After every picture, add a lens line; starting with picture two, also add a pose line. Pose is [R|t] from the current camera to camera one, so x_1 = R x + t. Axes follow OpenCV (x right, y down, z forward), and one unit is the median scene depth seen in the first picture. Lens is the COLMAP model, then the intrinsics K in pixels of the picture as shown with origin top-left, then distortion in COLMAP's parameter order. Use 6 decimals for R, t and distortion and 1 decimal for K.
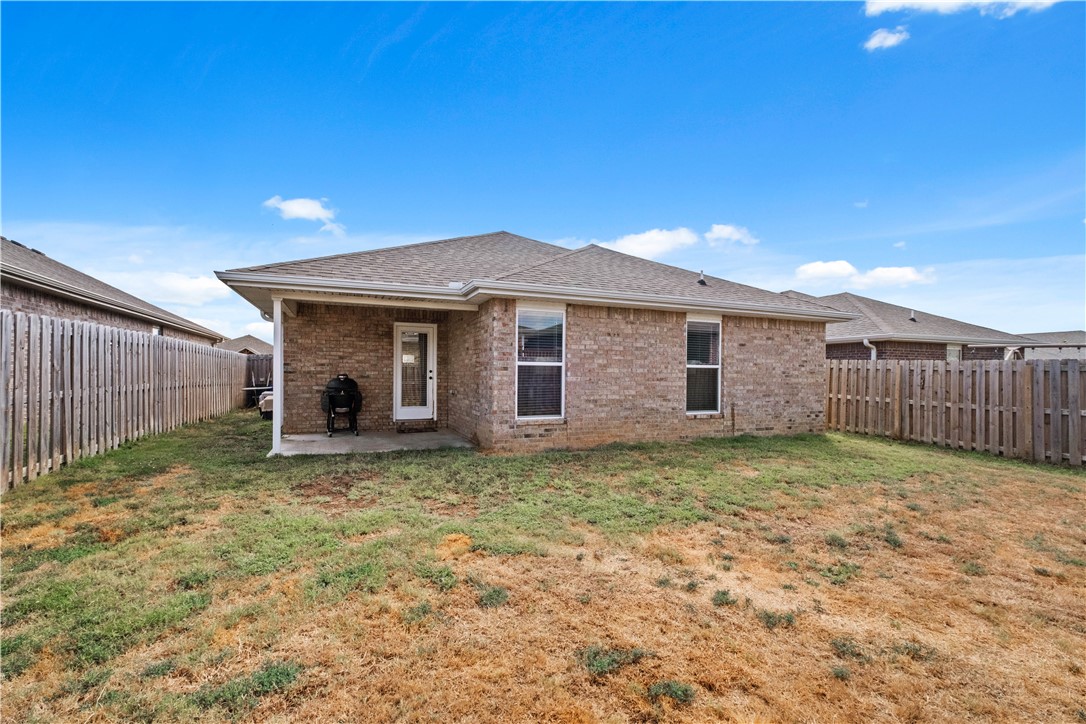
lens RADIAL K [[476.9, 0, 542.8], [0, 476.9, 354.0], [0, 0, 1]] dist [-0.000624, -0.000356]
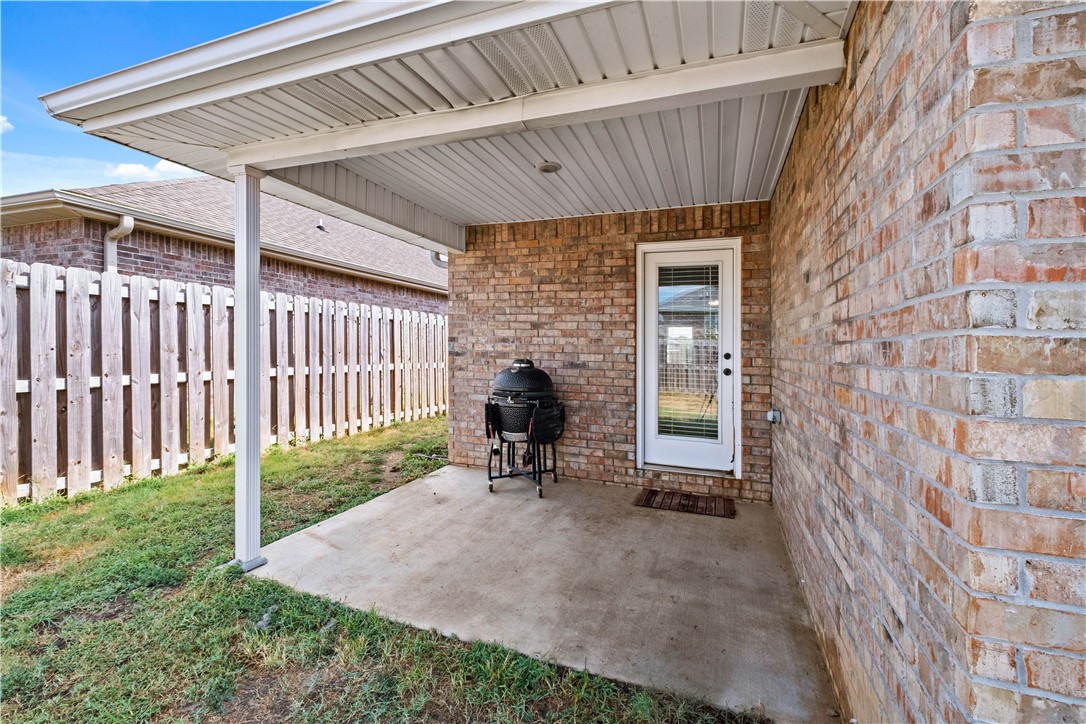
lens RADIAL K [[465.5, 0, 546.7], [0, 465.5, 345.4], [0, 0, 1]] dist [0.002463, 0.000238]
pose [[0.722322, 0.003278, -0.691550, -0.079156], [0.012780, 0.999755, 0.018087, 0.020137], [0.691439, -0.021903, 0.722102, 0.679079]]
